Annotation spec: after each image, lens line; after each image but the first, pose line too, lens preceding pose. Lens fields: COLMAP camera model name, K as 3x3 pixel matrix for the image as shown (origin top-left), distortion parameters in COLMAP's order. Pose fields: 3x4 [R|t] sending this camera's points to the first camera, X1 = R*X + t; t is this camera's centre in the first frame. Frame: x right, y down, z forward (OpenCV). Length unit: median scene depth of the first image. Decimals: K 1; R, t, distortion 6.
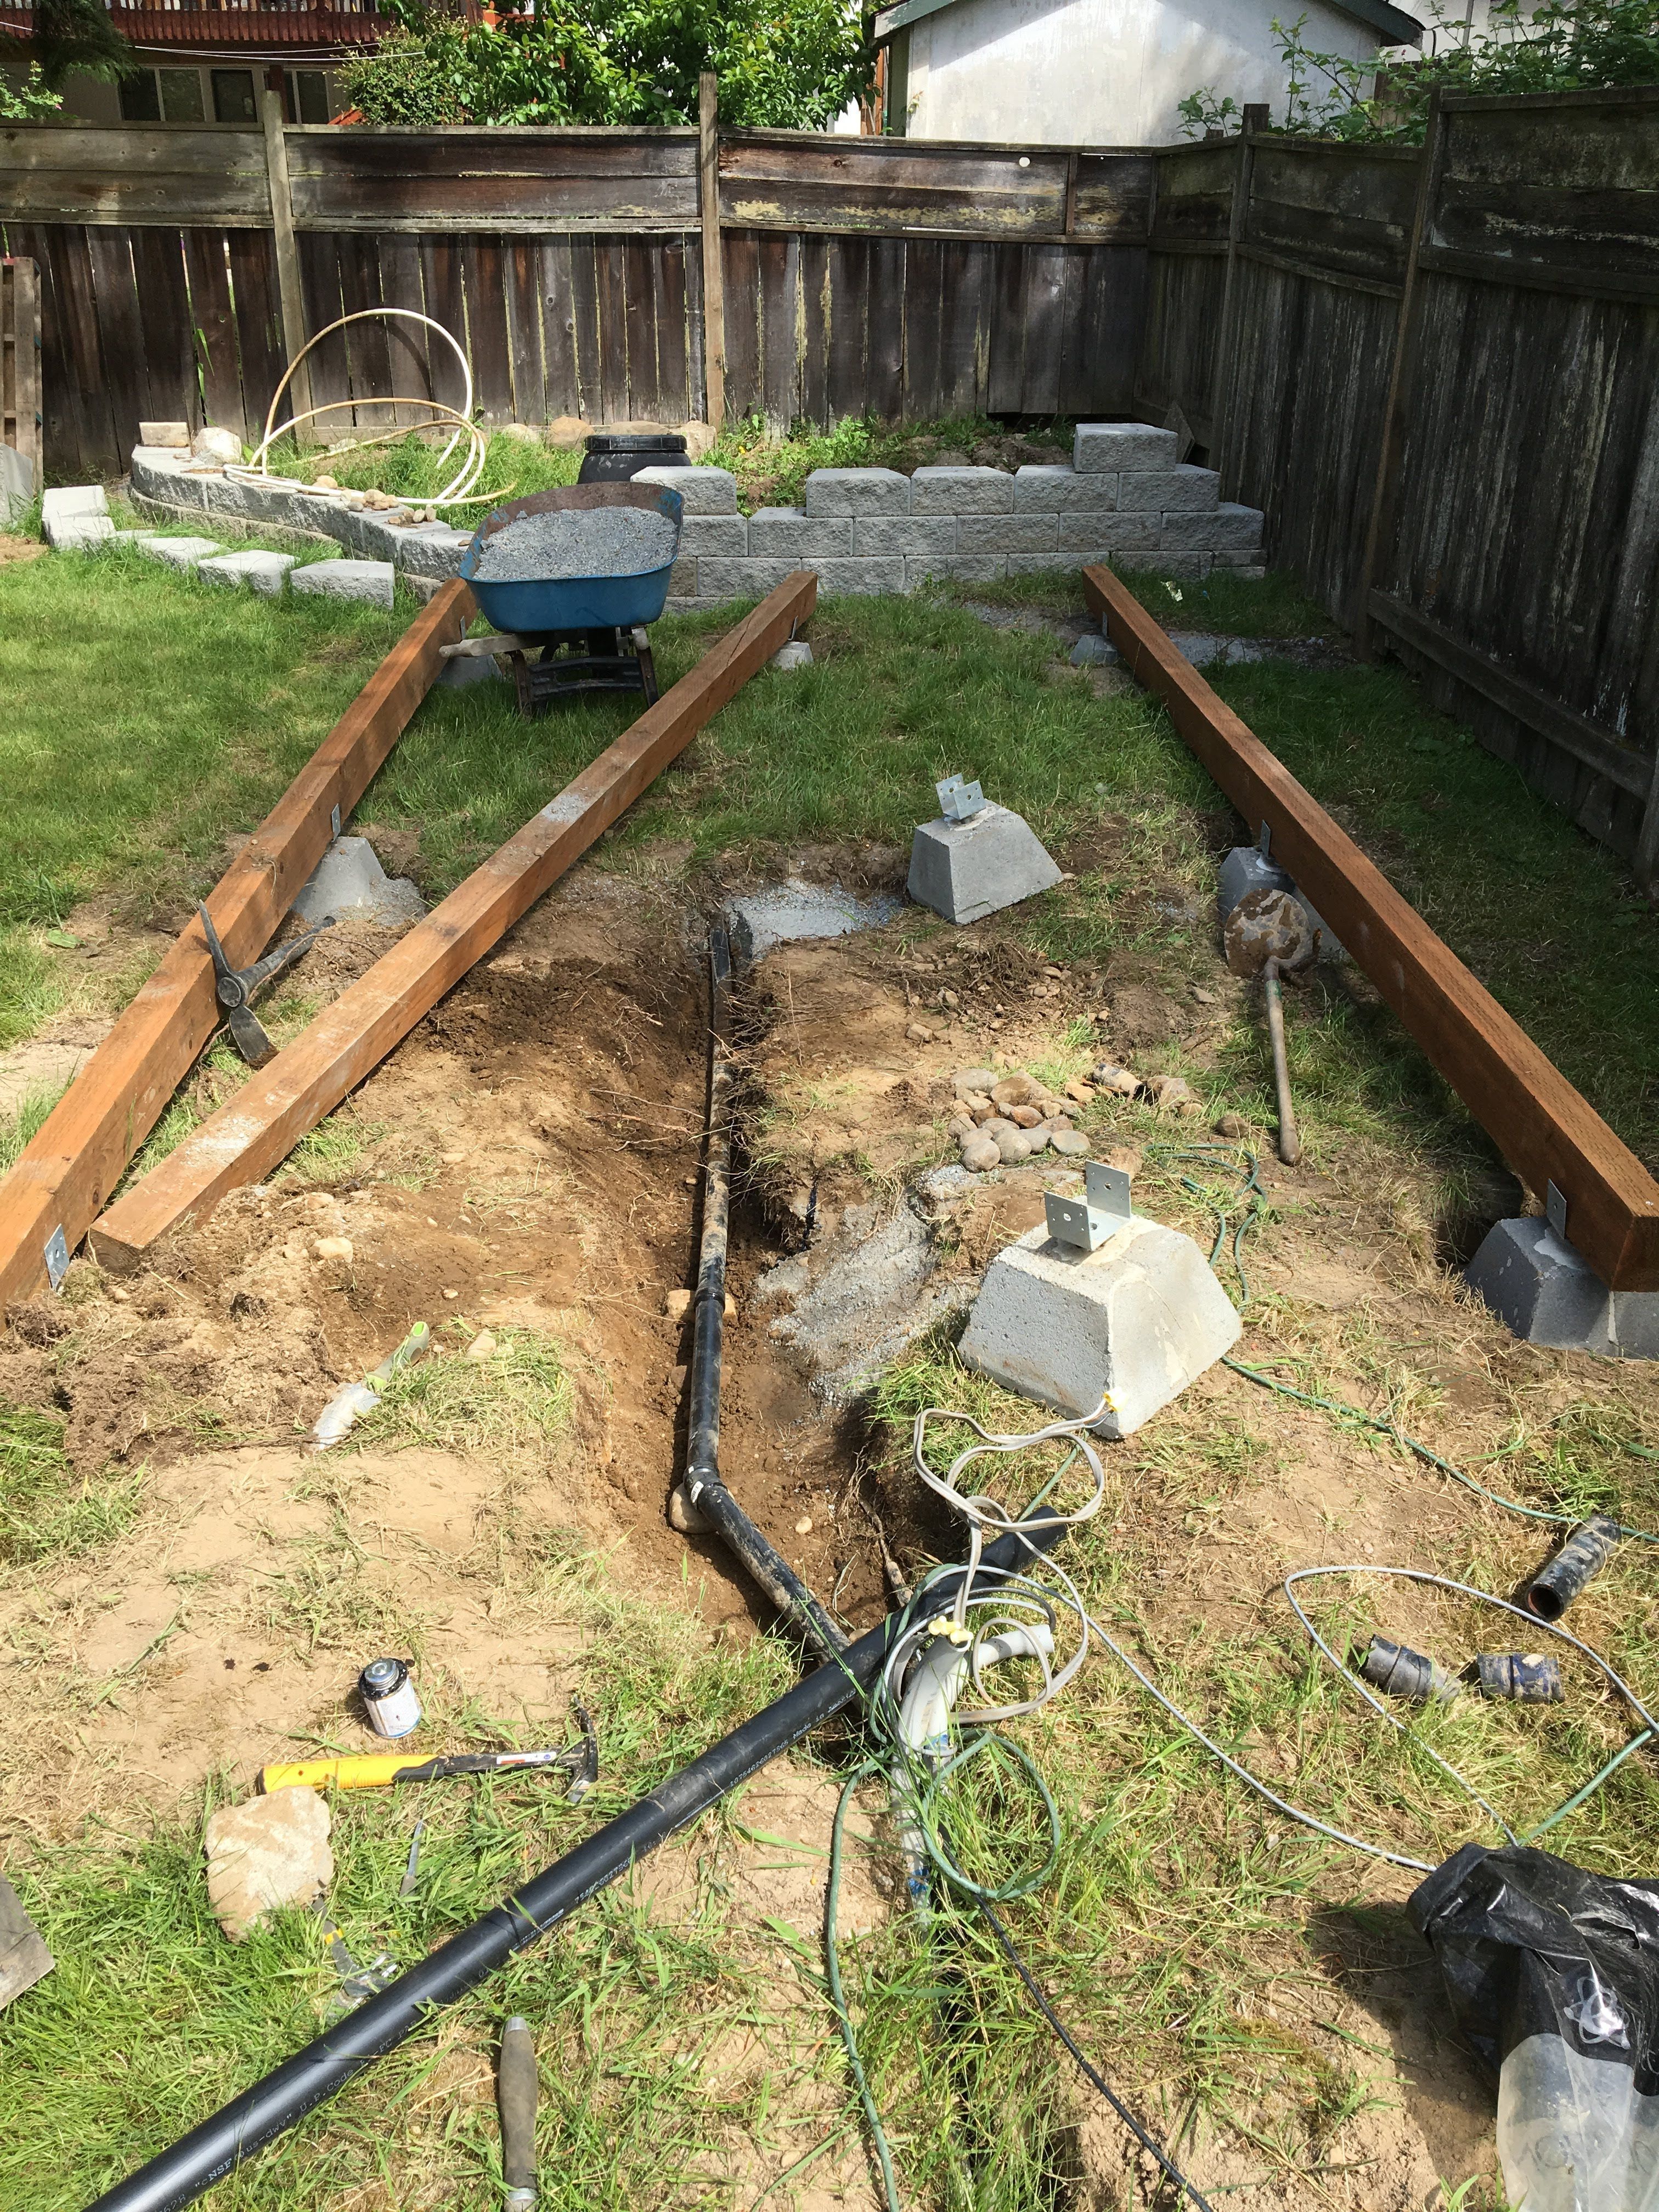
lens RADIAL K [[1846.6, 0, 827.4], [0, 1846.6, 1083.2], [0, 0, 1]] dist [0.077133, -0.114933]
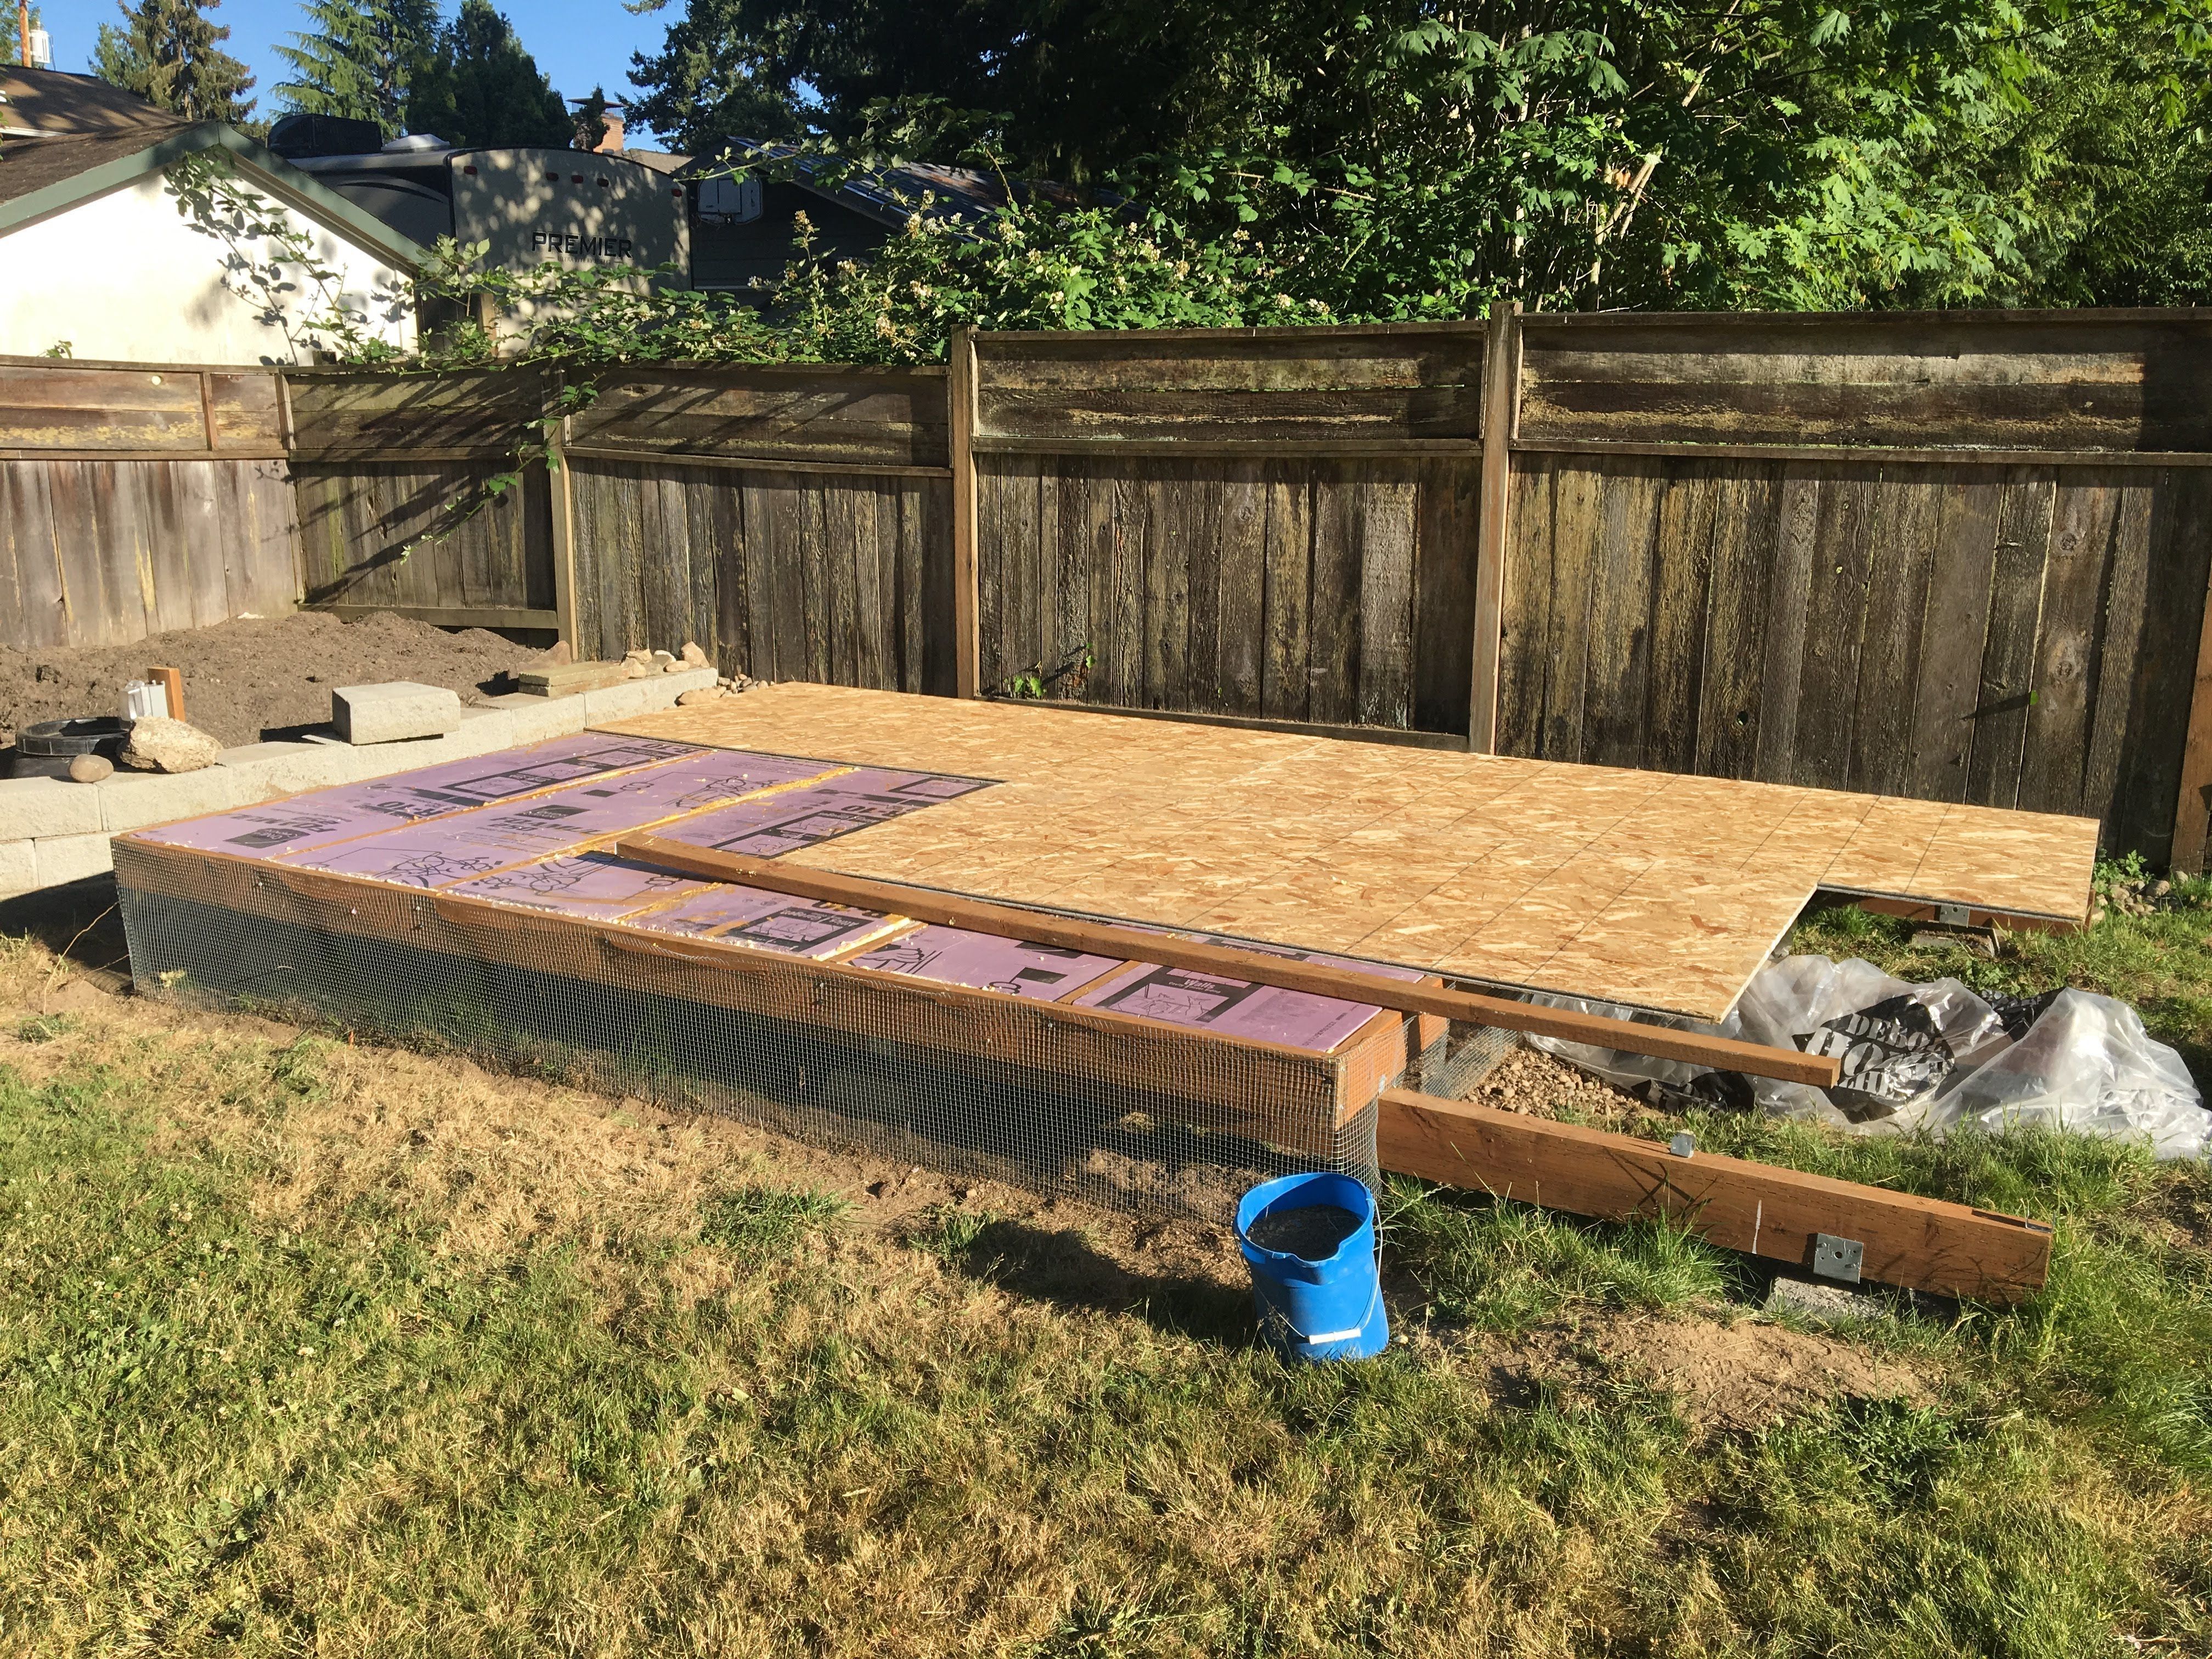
lens RADIAL K [[1846.6, 0, 1108.9], [0, 1846.6, 837.3], [0, 0, 1]] dist [0.077133, -0.114933]
pose [[0.530844, -0.206370, 0.821959, -0.457458], [0.382450, 0.923854, -0.015044, -0.084949], [-0.756265, 0.322344, 0.569348, 0.180437]]
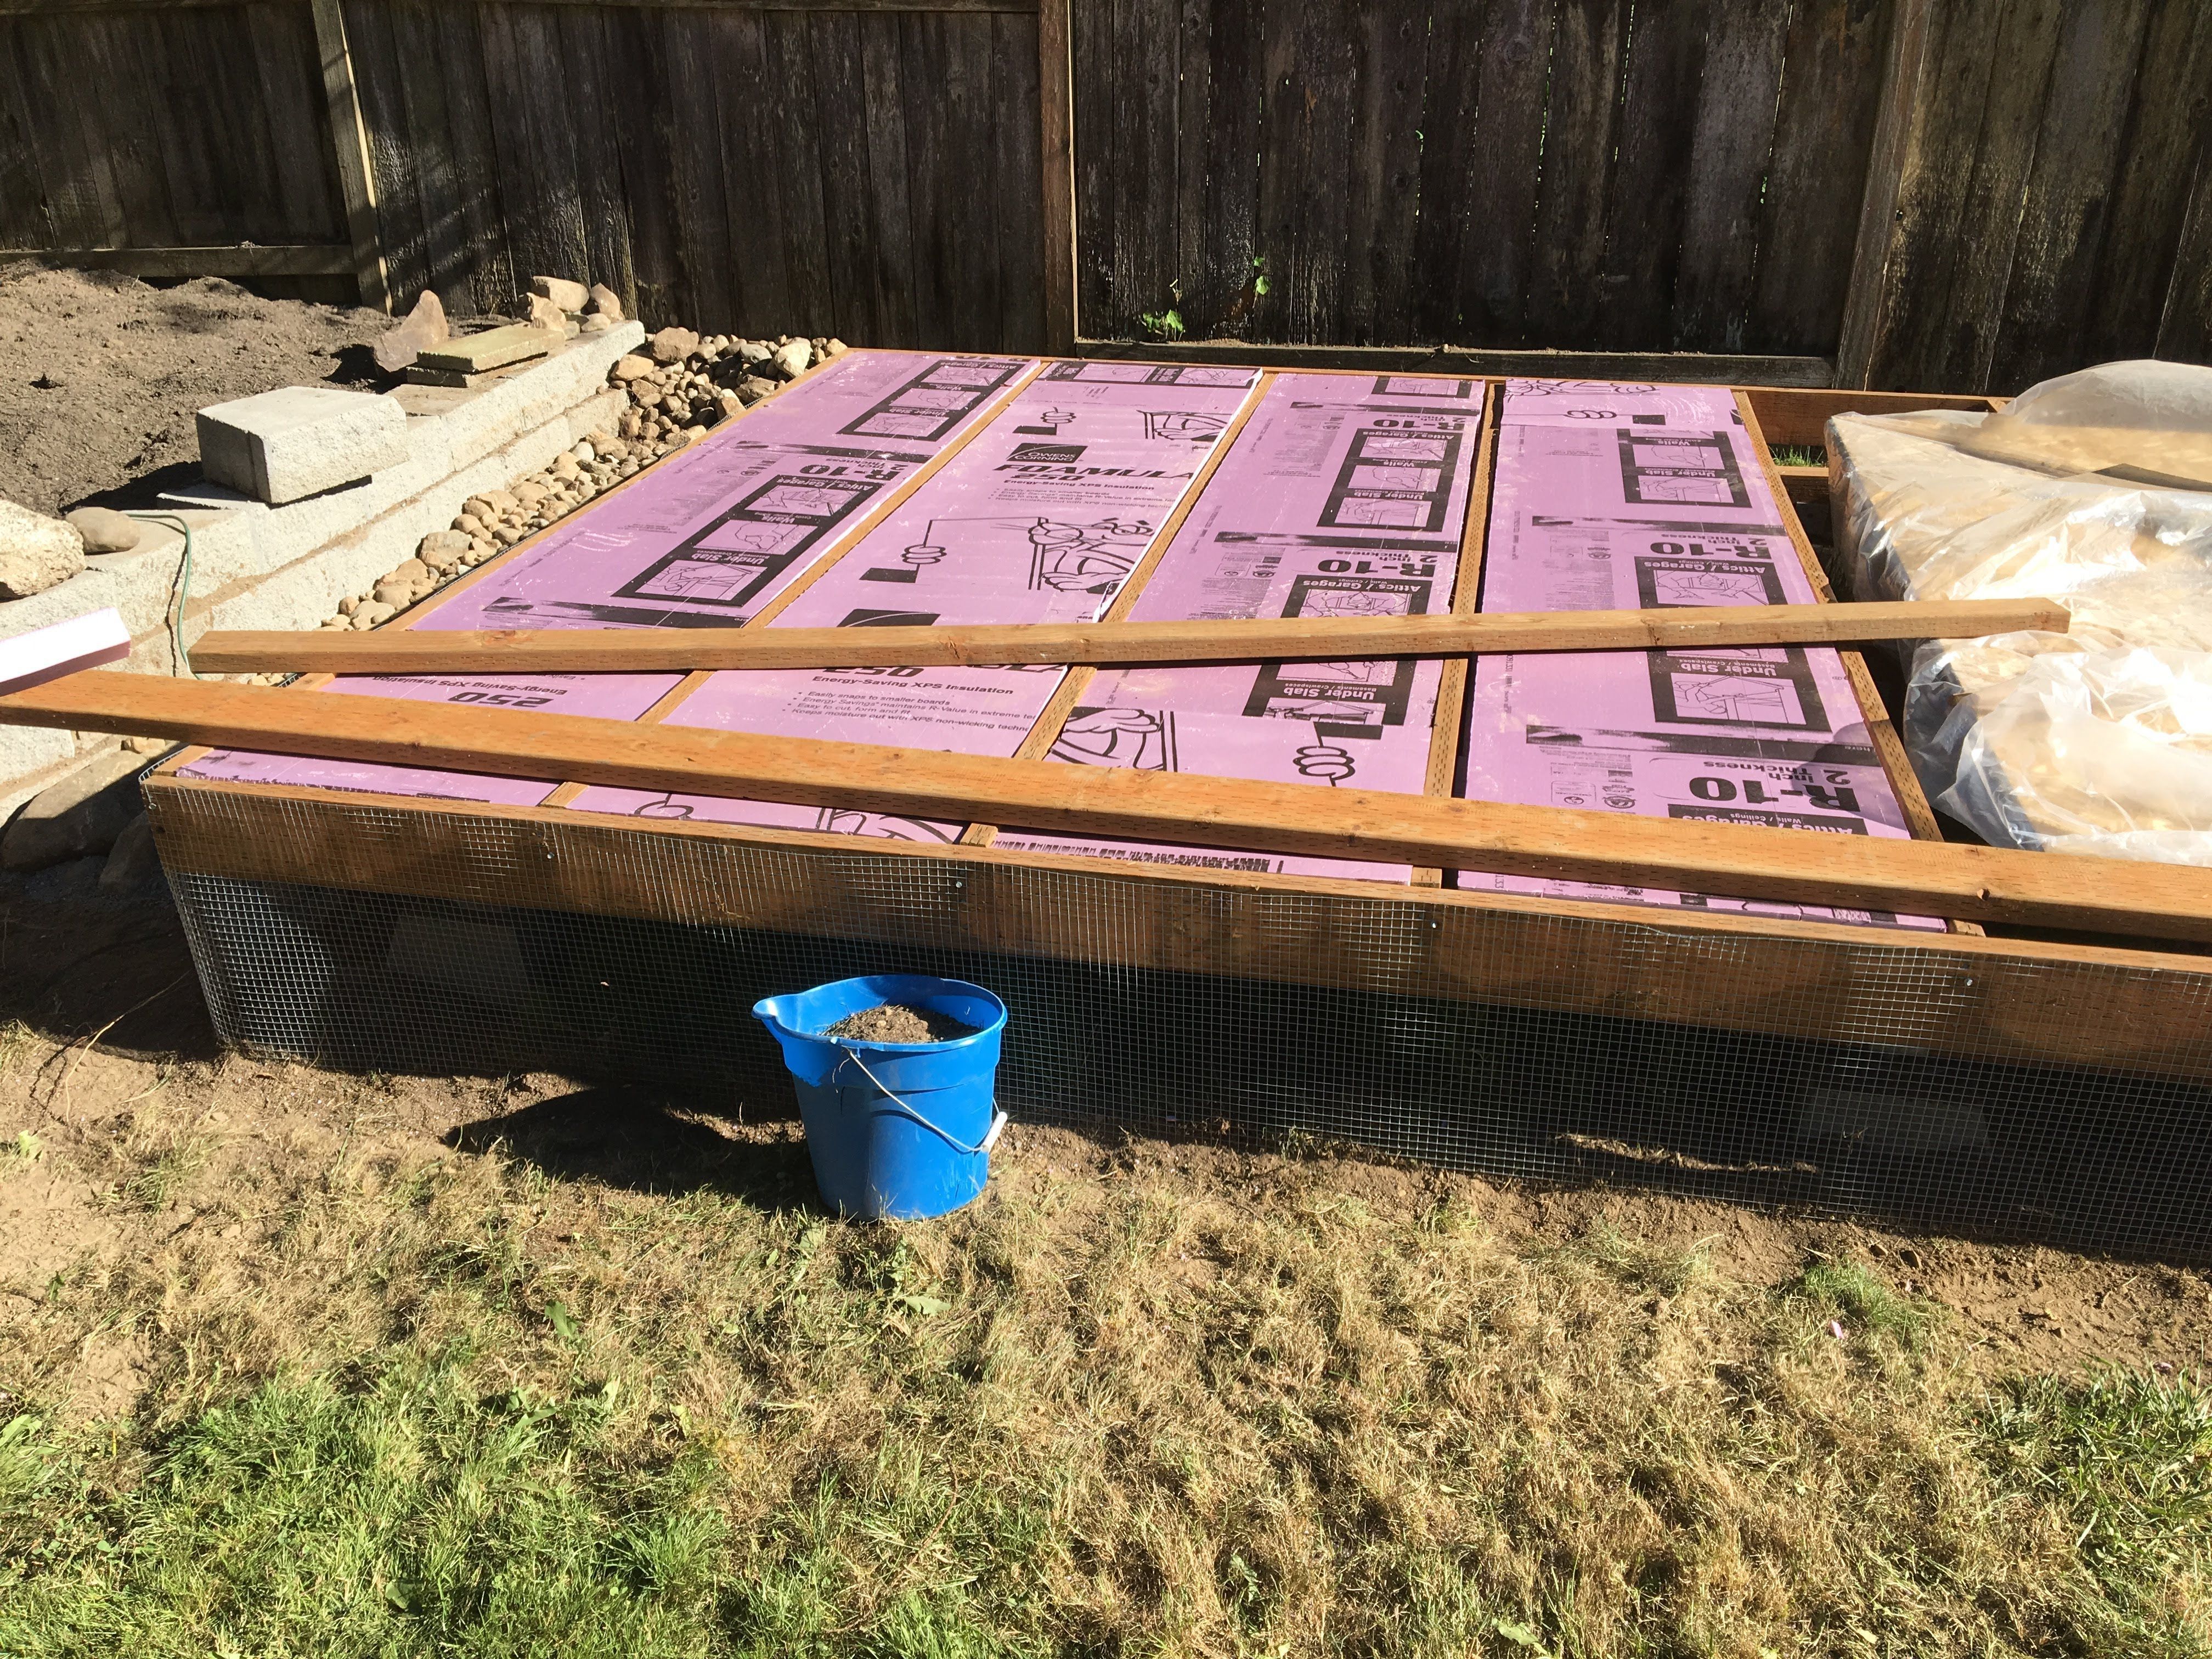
lens RADIAL K [[1846.6, 0, 1100.3], [0, 1846.6, 809.9], [0, 0, 1]] dist [0.077133, -0.114933]
pose [[0.270386, -0.421655, 0.865504, -0.369463], [0.441099, 0.853339, 0.277928, -0.210659], [-0.855759, 0.306625, 0.416723, 0.465146]]
